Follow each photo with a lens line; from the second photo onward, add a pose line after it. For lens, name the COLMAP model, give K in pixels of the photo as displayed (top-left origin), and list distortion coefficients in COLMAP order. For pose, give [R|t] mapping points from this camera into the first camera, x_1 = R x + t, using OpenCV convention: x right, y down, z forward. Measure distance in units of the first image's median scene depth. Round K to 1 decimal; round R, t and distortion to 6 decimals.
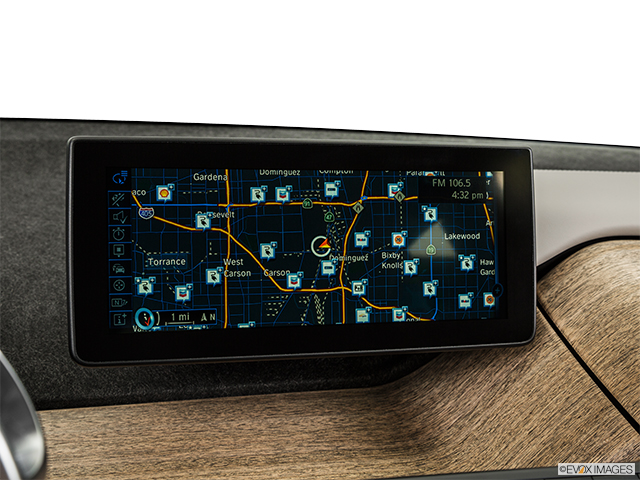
lens RADIAL K [[940.6, 0, 319.9], [0, 940.6, 241.1], [0, 0, 1]] dist [0.049323, 0.000000]
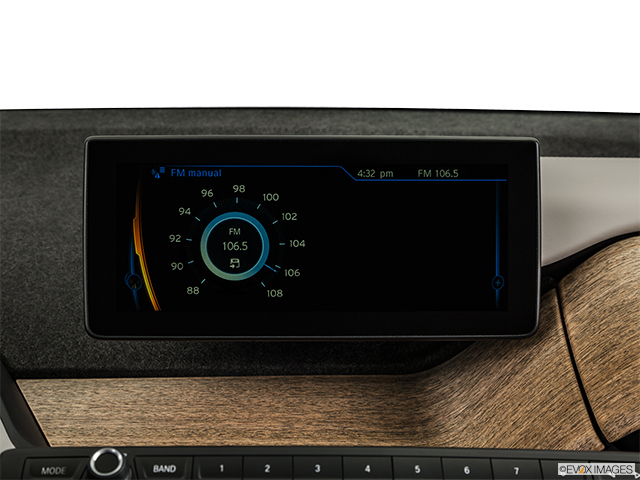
lens RADIAL K [[1069.9, 0, 320.2], [0, 1069.9, 238.9], [0, 0, 1]] dist [0.110676, 0.000000]
pose [[0.966708, 0.018087, -0.255242, 0.291099], [-0.013446, 0.999711, 0.019917, -0.014681], [0.255528, -0.015822, 0.966672, -0.156734]]
